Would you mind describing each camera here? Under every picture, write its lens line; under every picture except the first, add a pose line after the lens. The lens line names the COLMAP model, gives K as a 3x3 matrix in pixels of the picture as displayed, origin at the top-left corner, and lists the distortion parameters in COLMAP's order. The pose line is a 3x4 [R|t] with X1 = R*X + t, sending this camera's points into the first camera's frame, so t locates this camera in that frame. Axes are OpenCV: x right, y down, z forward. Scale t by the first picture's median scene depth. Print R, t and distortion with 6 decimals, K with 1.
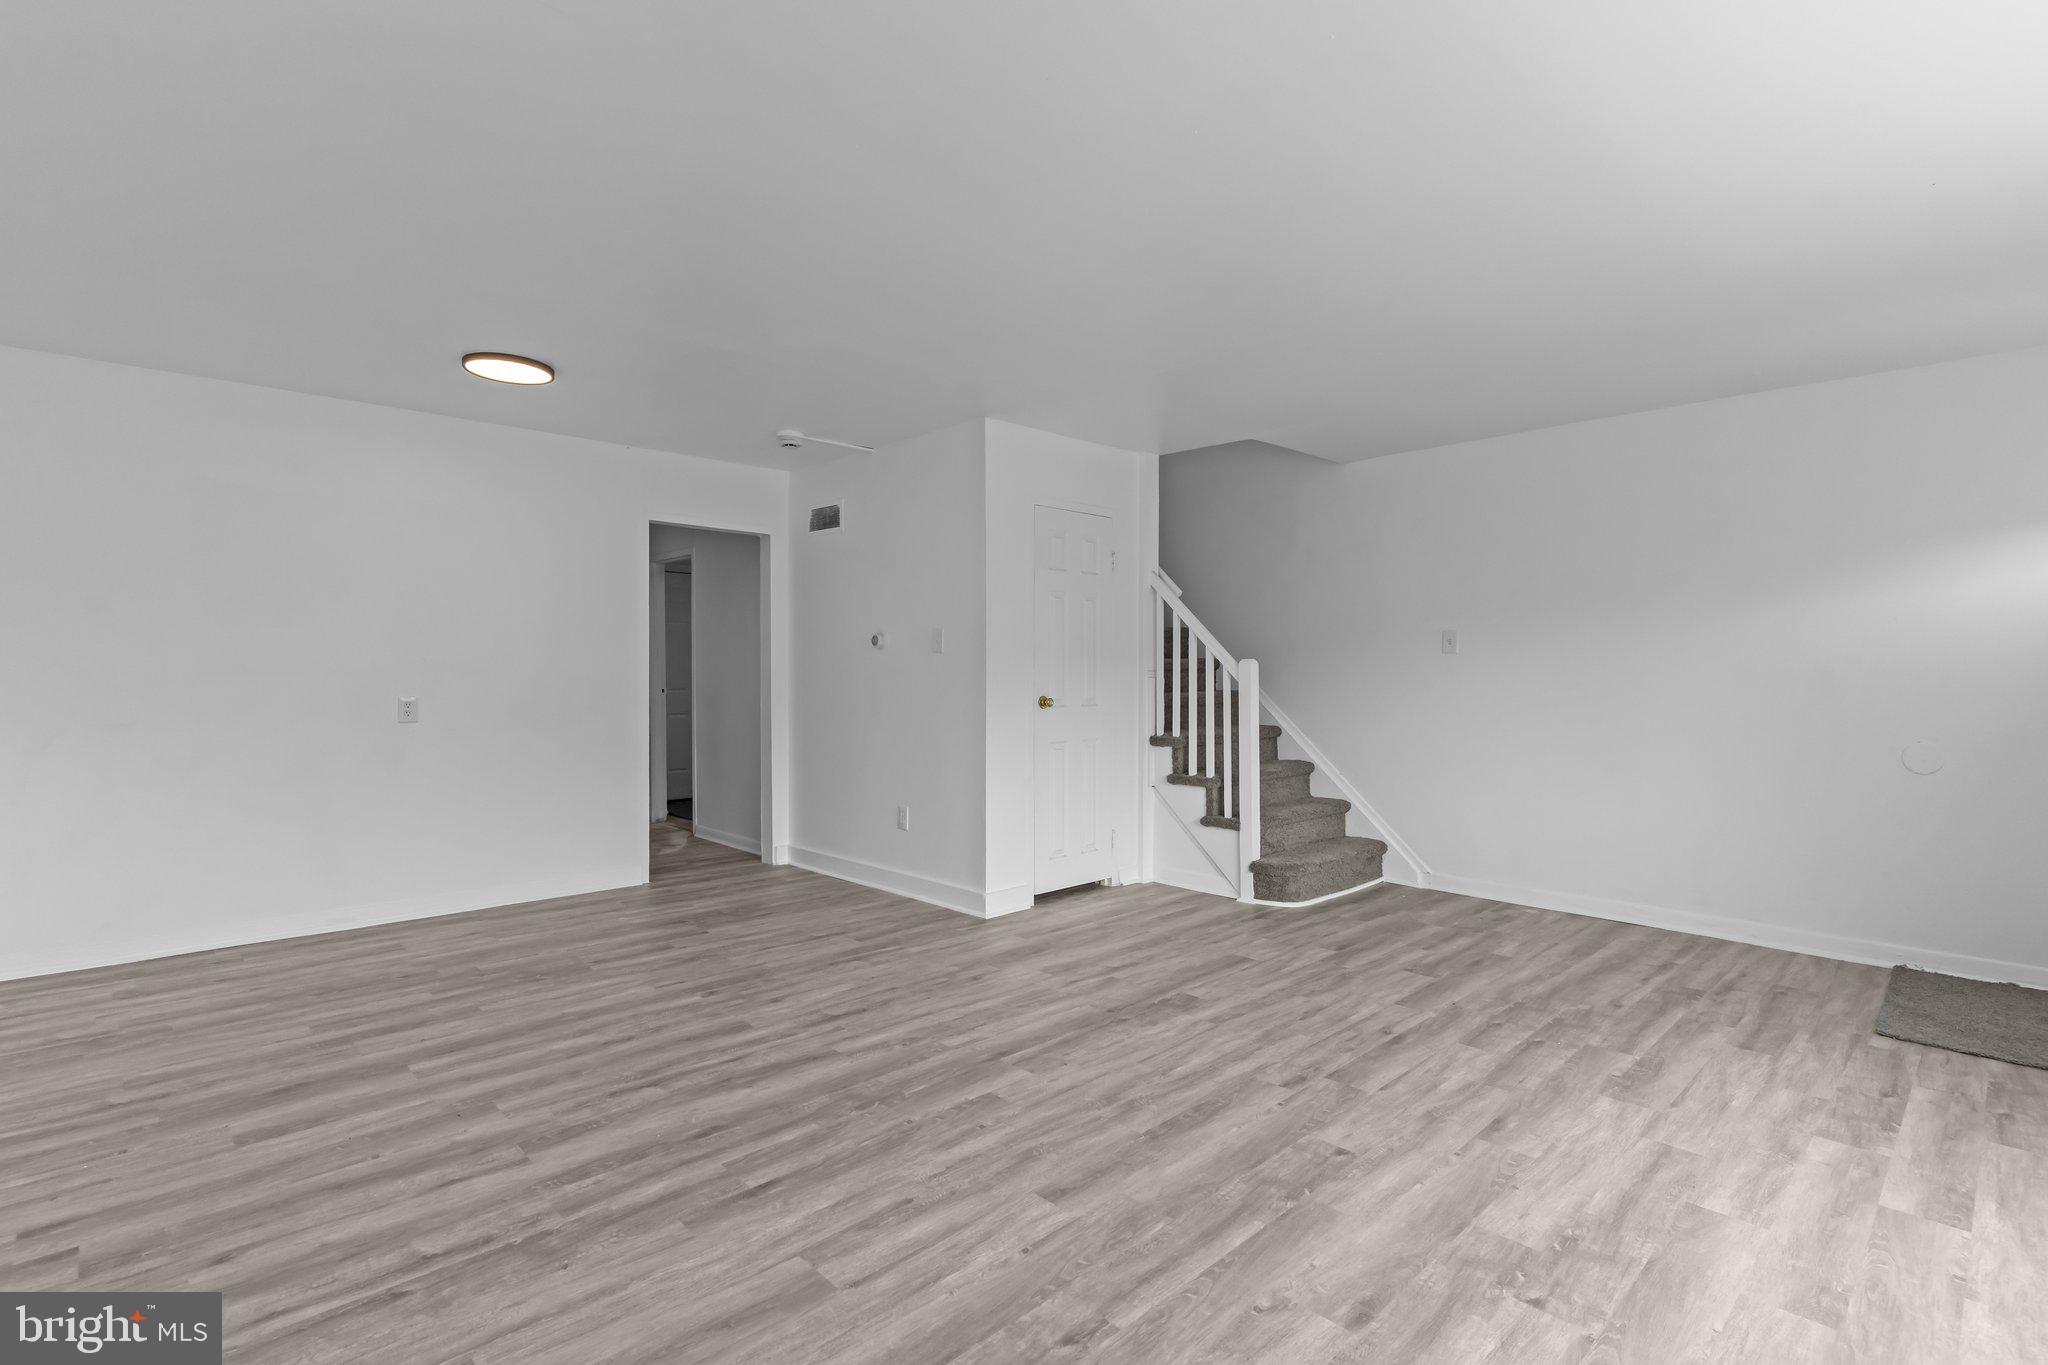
lens RADIAL K [[979.1, 0, 1027.2], [0, 979.1, 666.3], [0, 0, 1]] dist [0.002072, -0.000653]
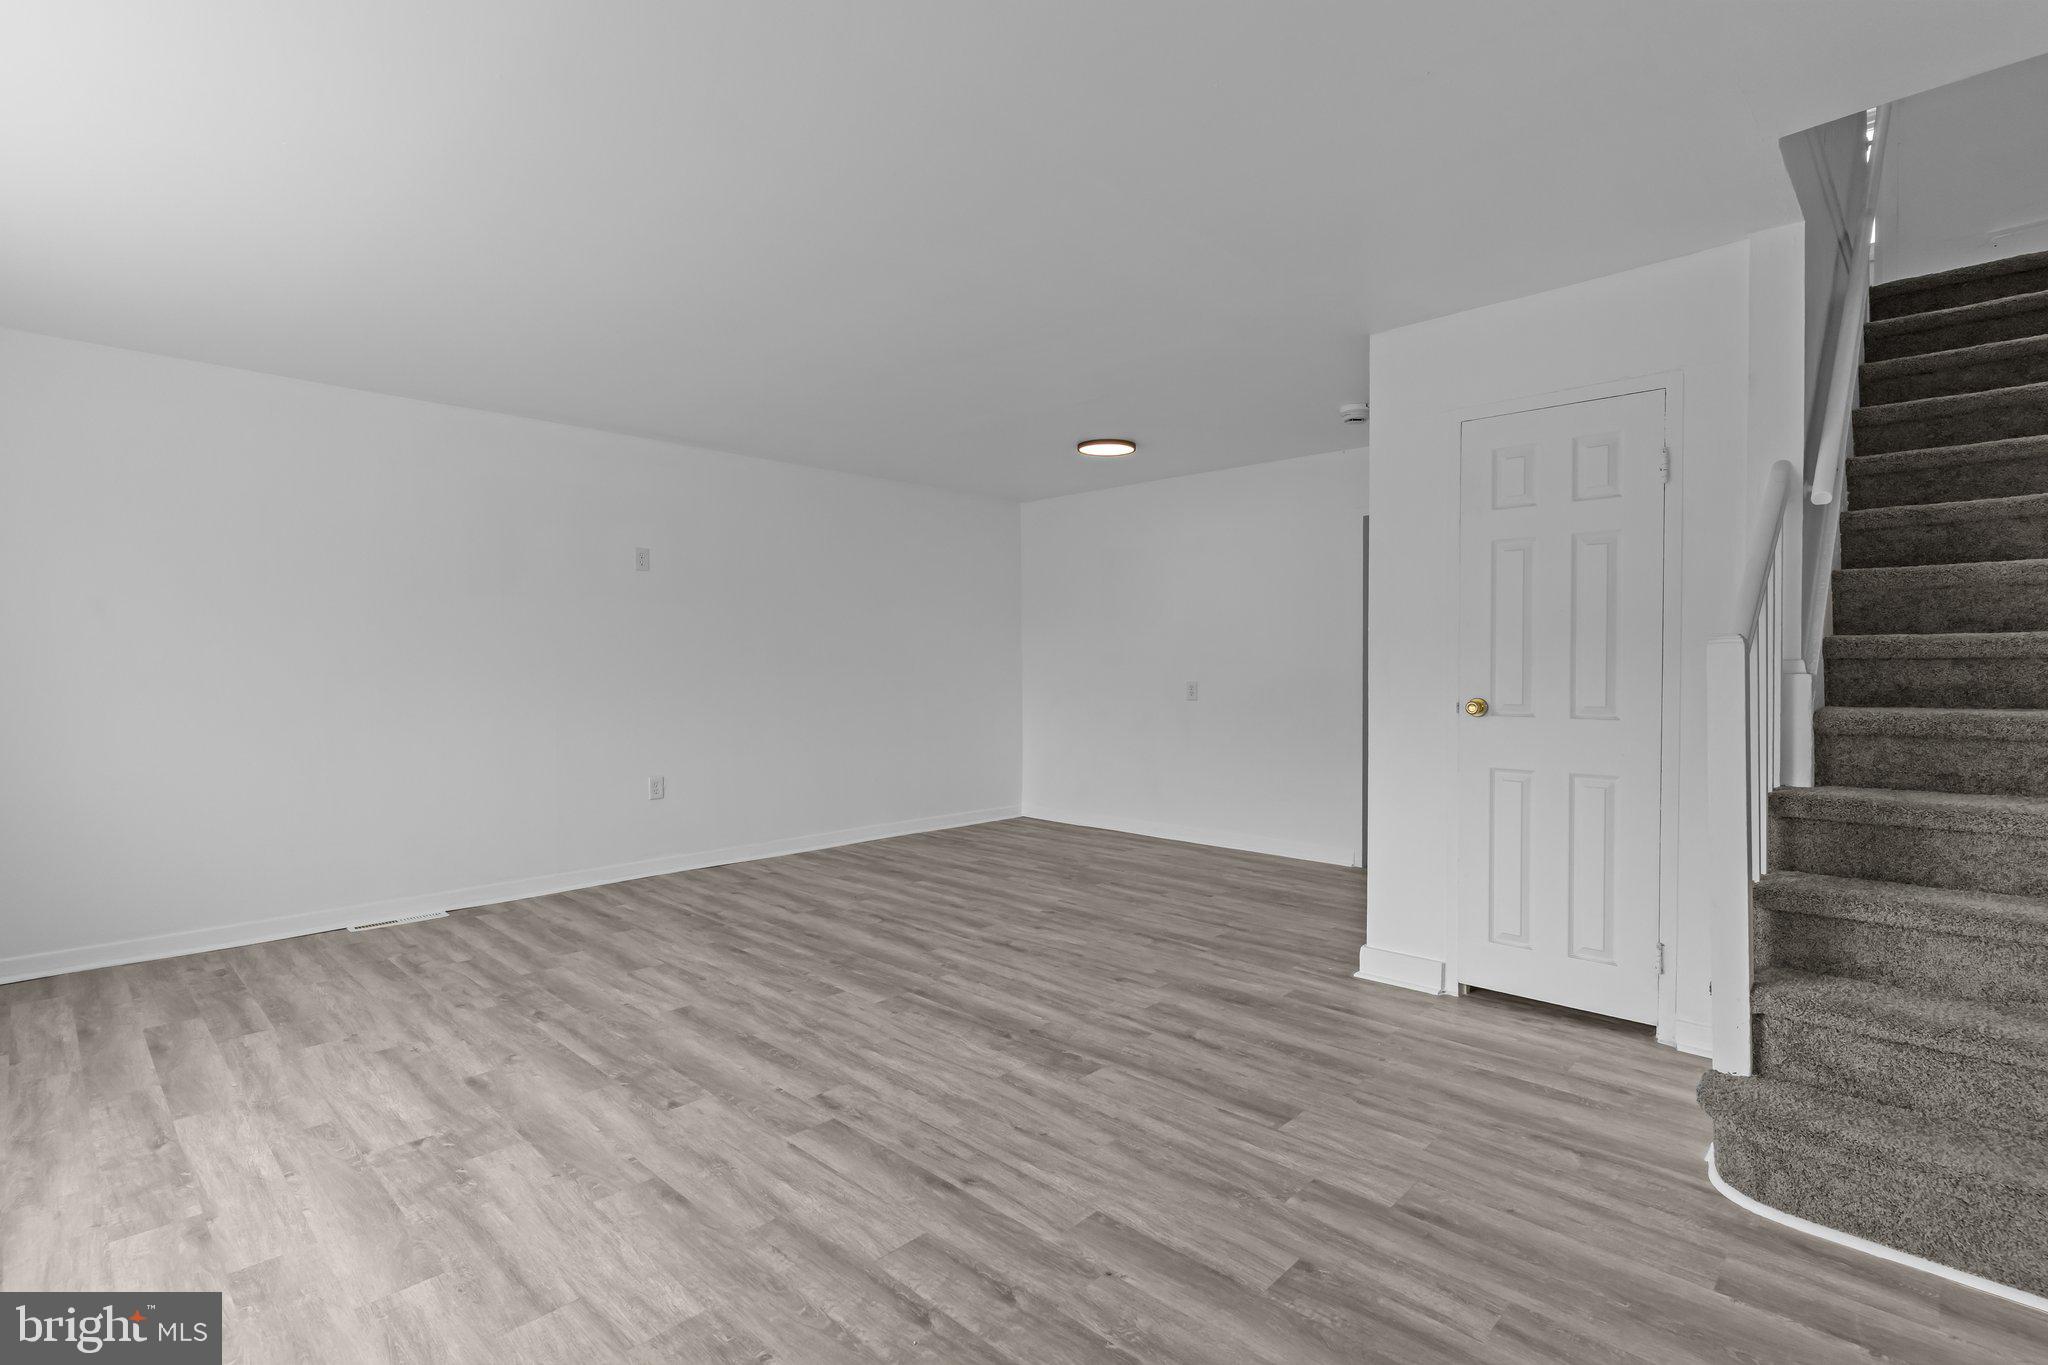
lens RADIAL K [[979.1, 0, 1027.2], [0, 979.1, 666.3], [0, 0, 1]] dist [0.002072, -0.000653]
pose [[0.026855, 0.001798, -0.999638, 1.123722], [0.005782, 0.999981, 0.001954, 0.005897], [0.999623, -0.005832, 0.026844, 1.081092]]
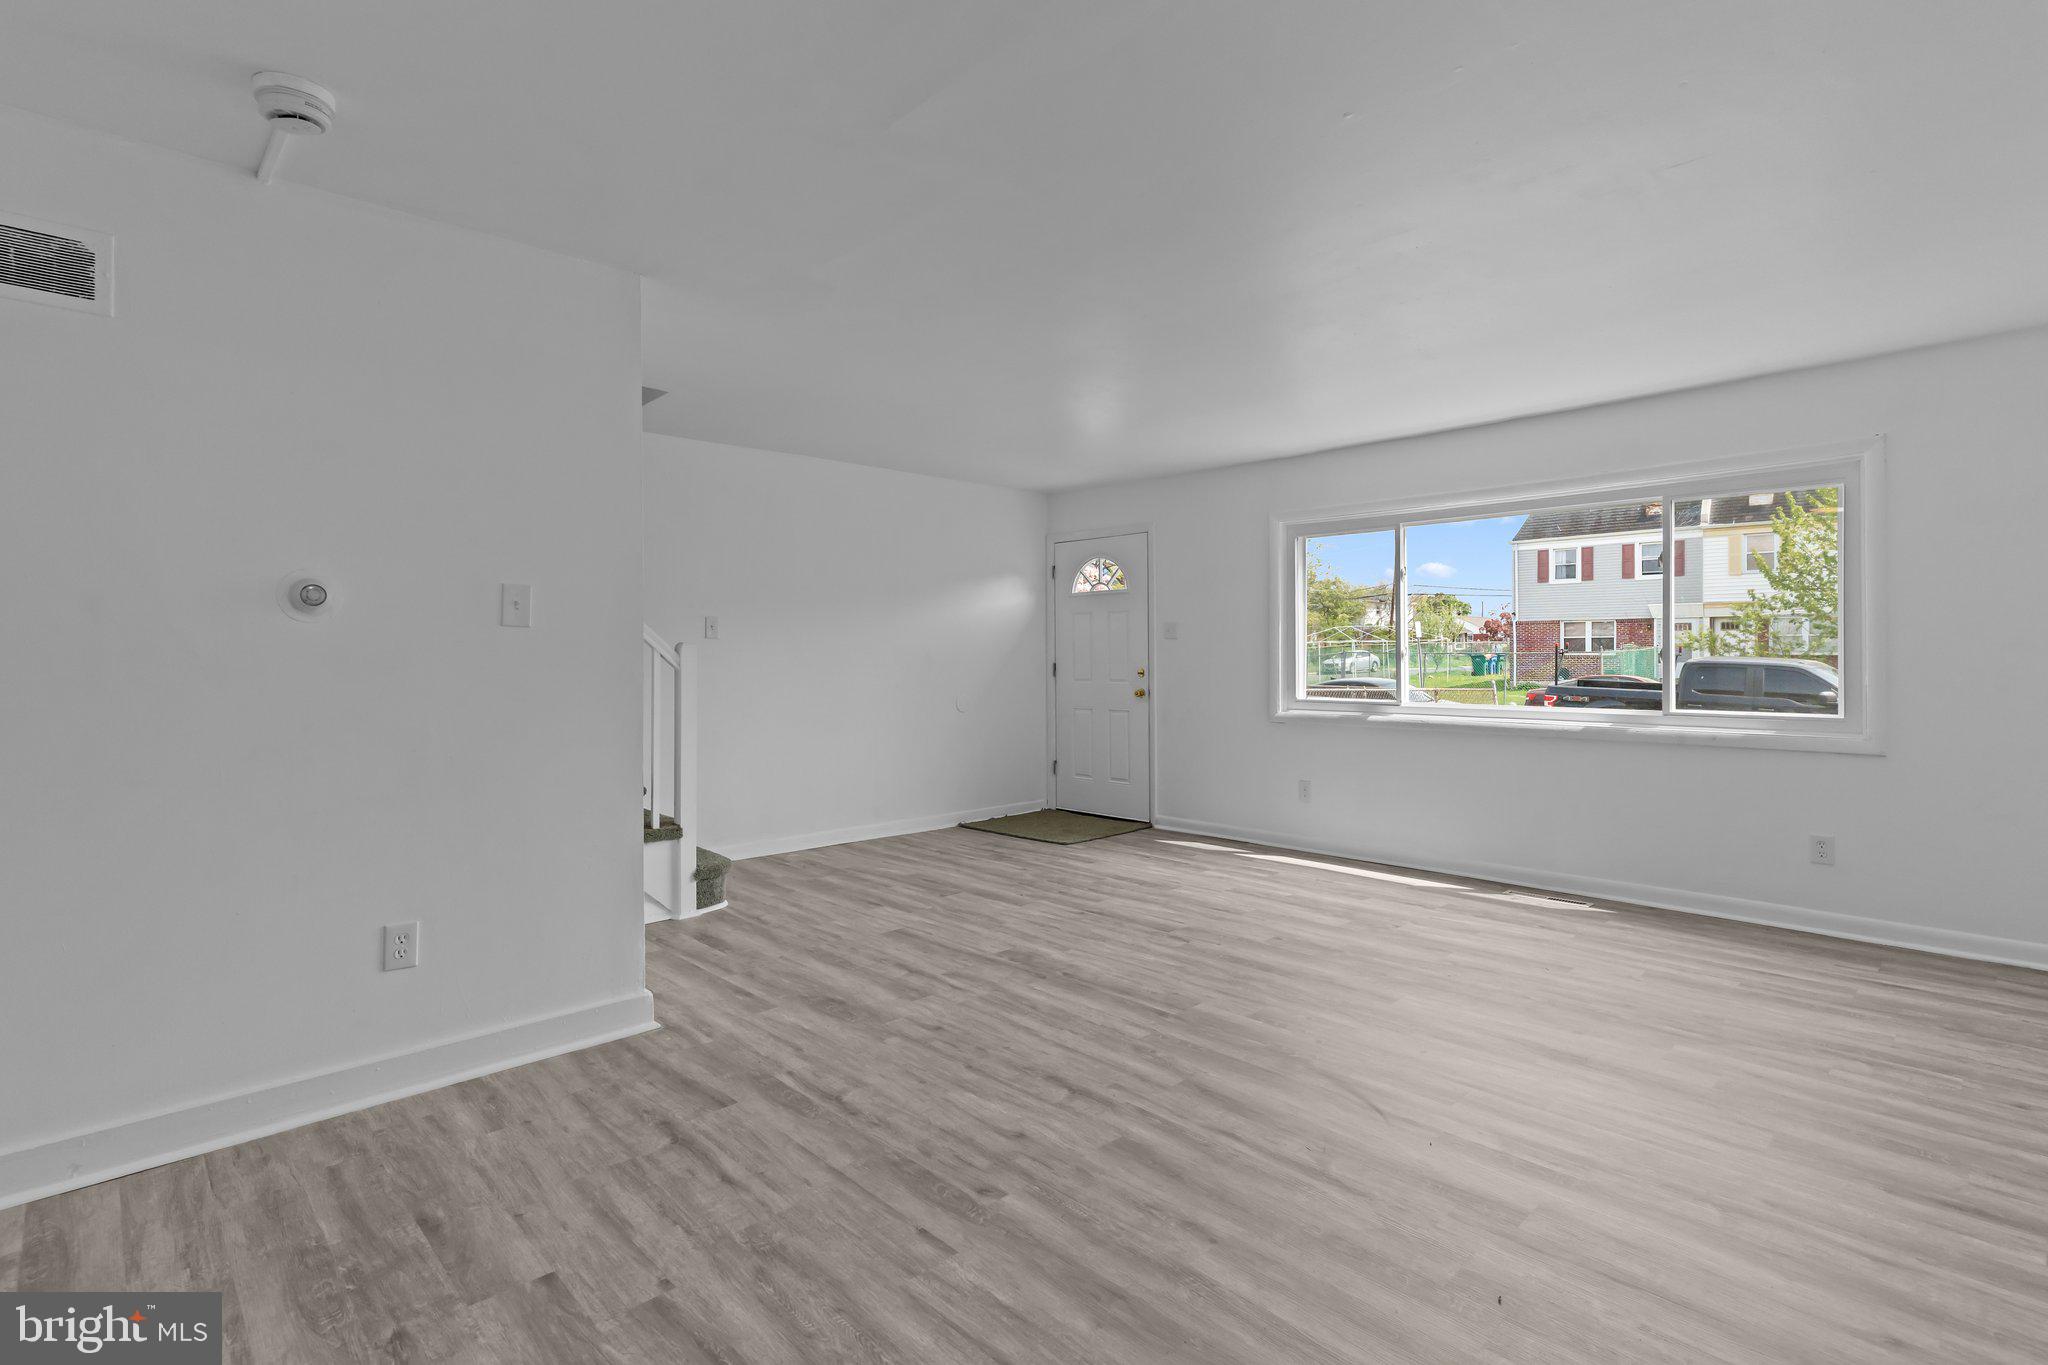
lens RADIAL K [[956.7, 0, 1041.5], [0, 956.7, 653.4], [0, 0, 1]] dist [0.001609, 0.000098]
pose [[-0.000059, -0.002607, 0.999997, -1.059334], [-0.000773, 0.999996, 0.002607, -0.002487], [-1.000000, -0.000773, -0.000061, 1.115459]]
